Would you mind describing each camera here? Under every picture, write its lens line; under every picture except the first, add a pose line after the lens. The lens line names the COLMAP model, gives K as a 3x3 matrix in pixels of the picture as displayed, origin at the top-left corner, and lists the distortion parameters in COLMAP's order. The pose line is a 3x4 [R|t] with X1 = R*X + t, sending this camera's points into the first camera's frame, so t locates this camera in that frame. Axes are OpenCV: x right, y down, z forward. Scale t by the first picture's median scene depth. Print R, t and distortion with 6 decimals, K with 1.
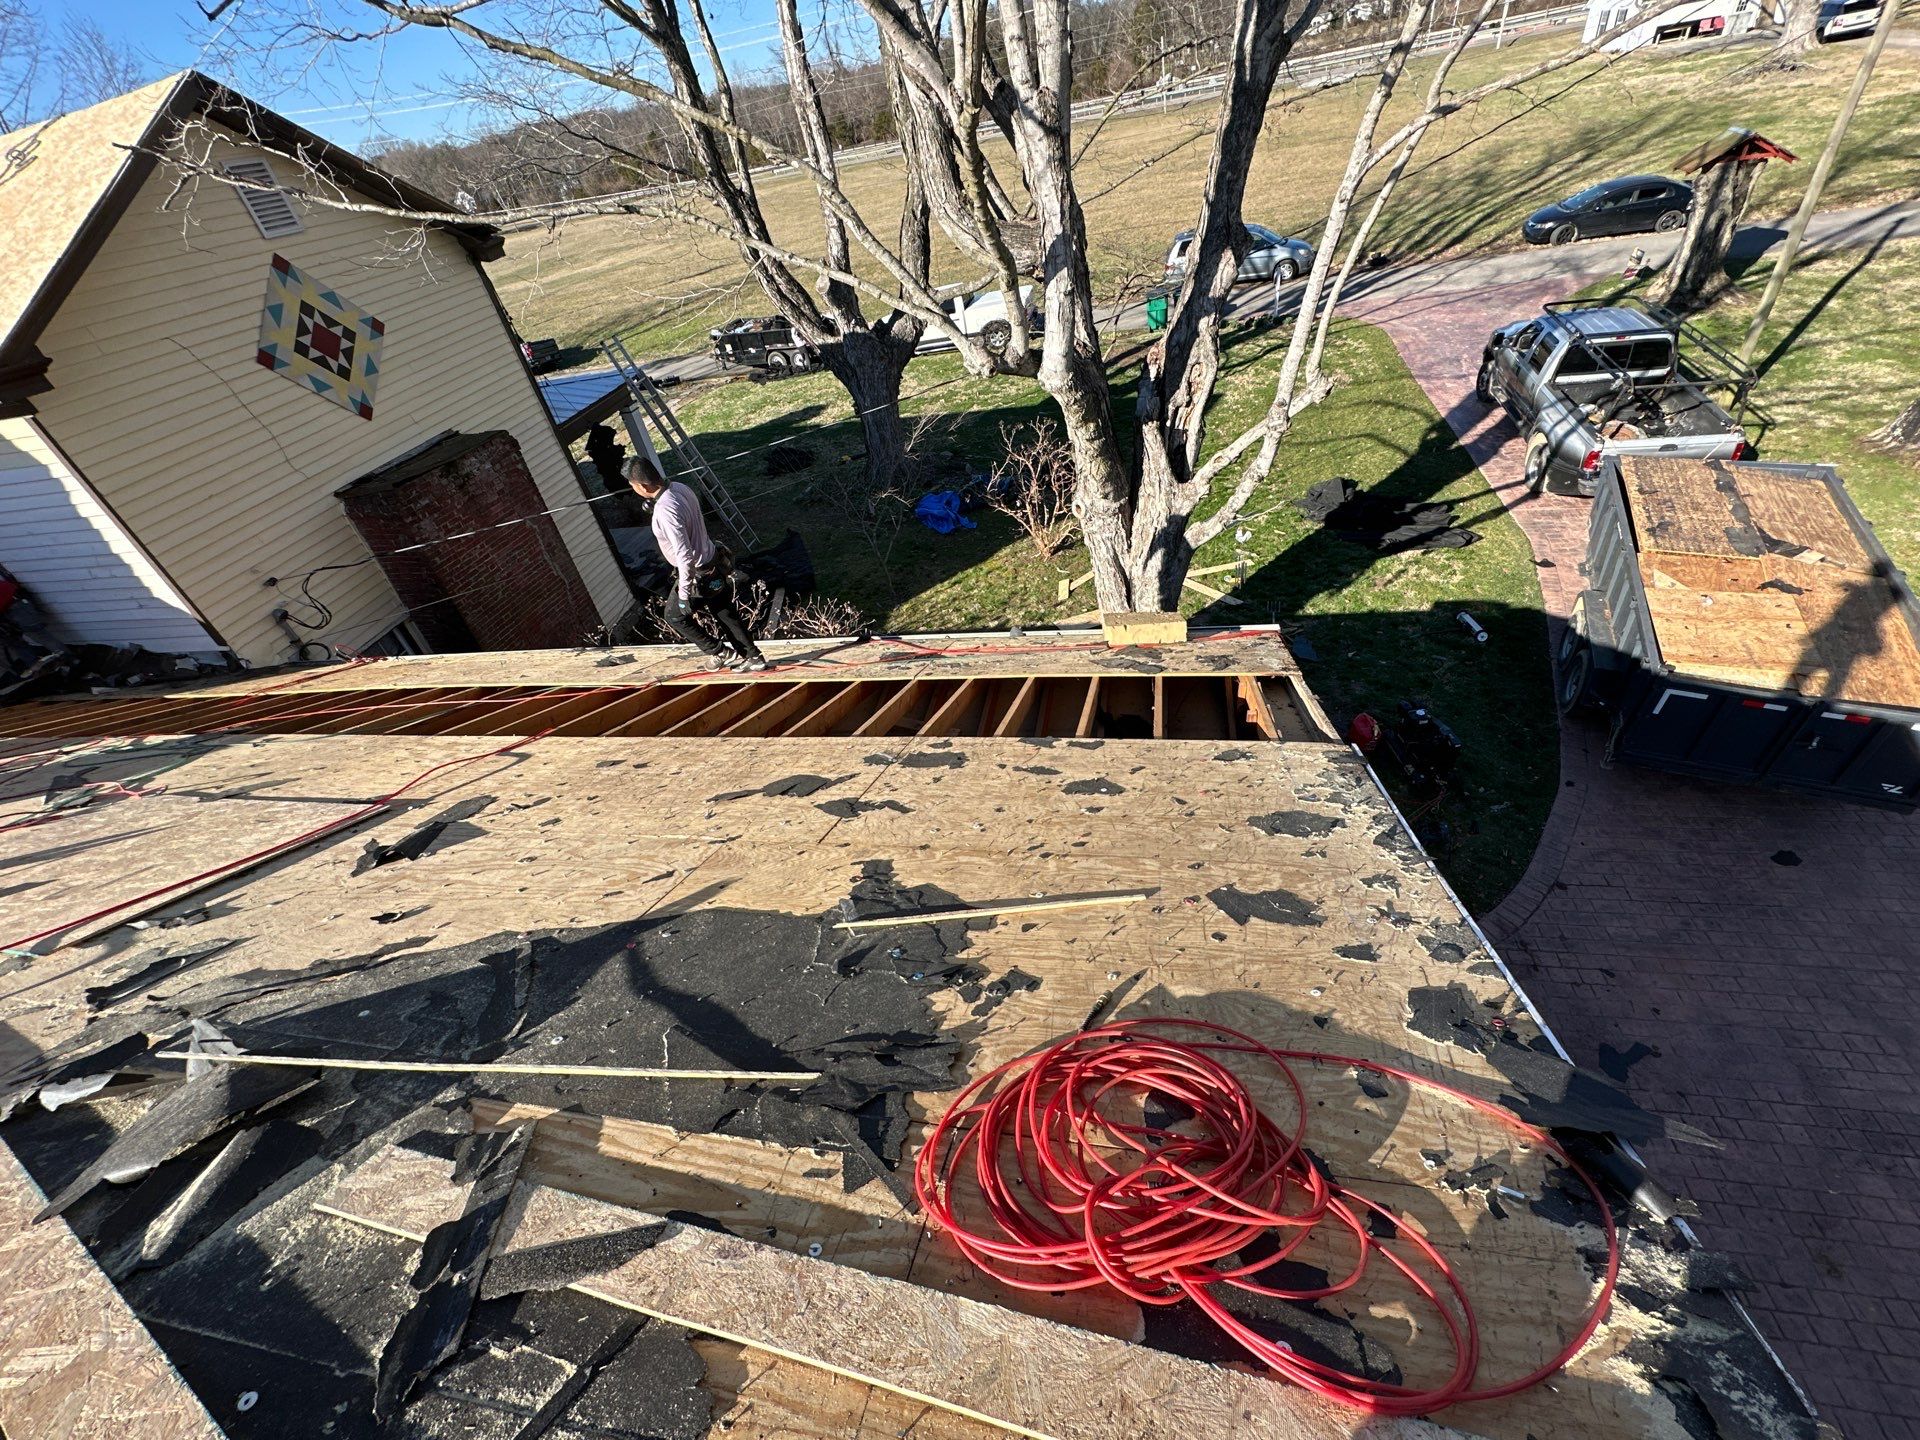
lens RADIAL K [[783.5, 0, 955.8], [0, 783.5, 721.3], [0, 0, 1]] dist [-0.001365, -0.000101]
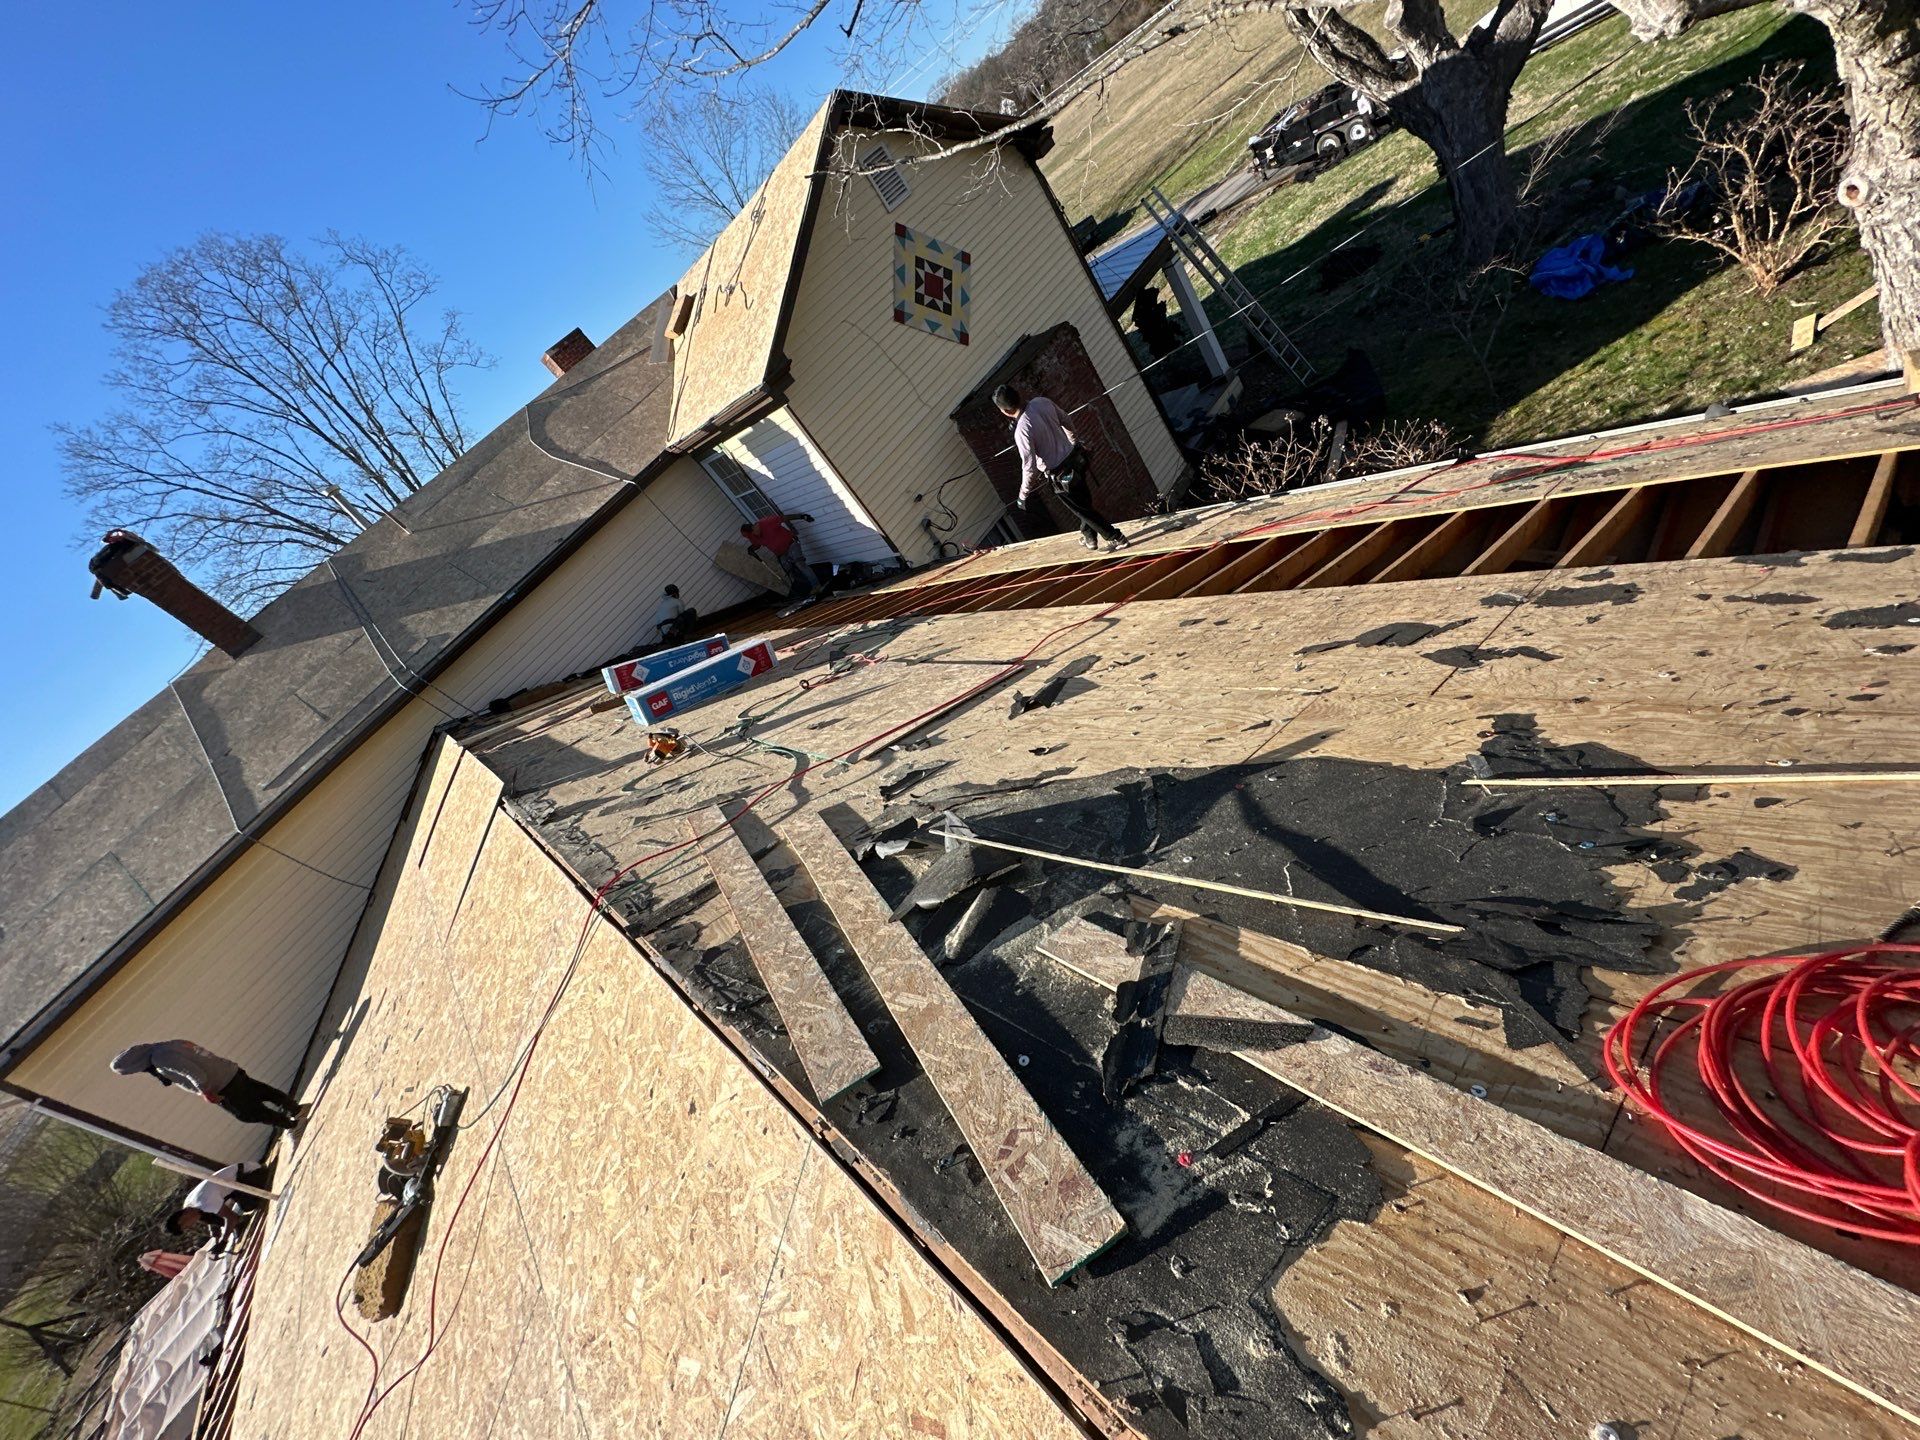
lens RADIAL K [[783.5, 0, 957.8], [0, 783.5, 719.7], [0, 0, 1]] dist [-0.001365, -0.000101]
pose [[0.785713, 0.022690, -0.618175, -0.039255], [0.083294, 0.986346, 0.142072, 0.008158], [0.612957, -0.163118, 0.773095, -0.035120]]
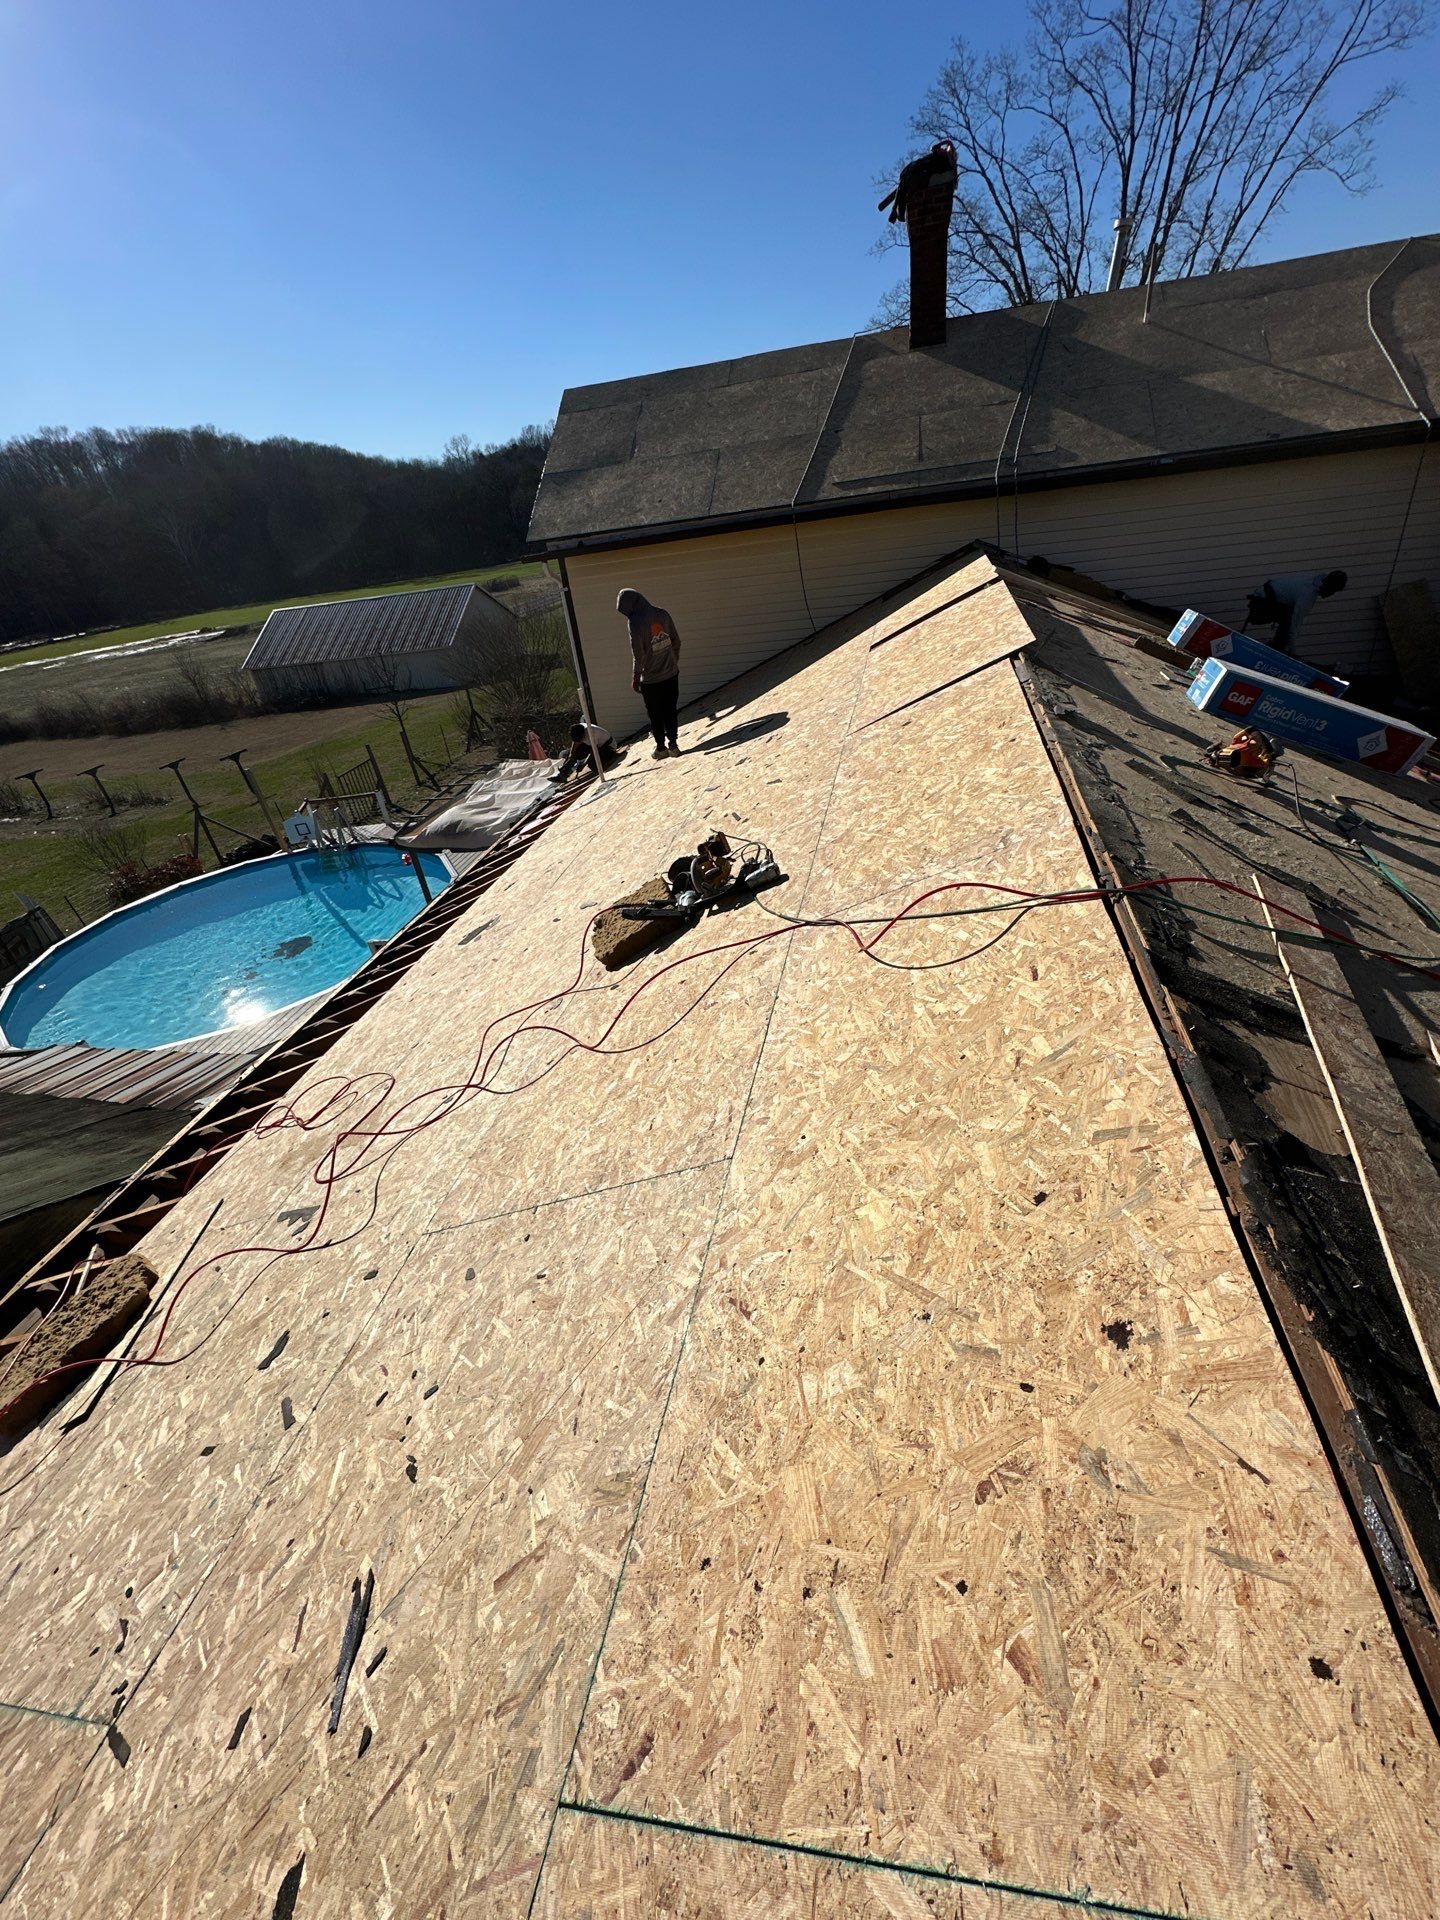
lens RADIAL K [[783.5, 0, 716.8], [0, 783.5, 954.3], [0, 0, 1]] dist [-0.001365, -0.000101]
pose [[-0.000885, 0.649122, -0.760684, -0.379136], [-0.521971, 0.648535, 0.554029, 0.156410], [0.852963, 0.397545, 0.338249, -0.060338]]
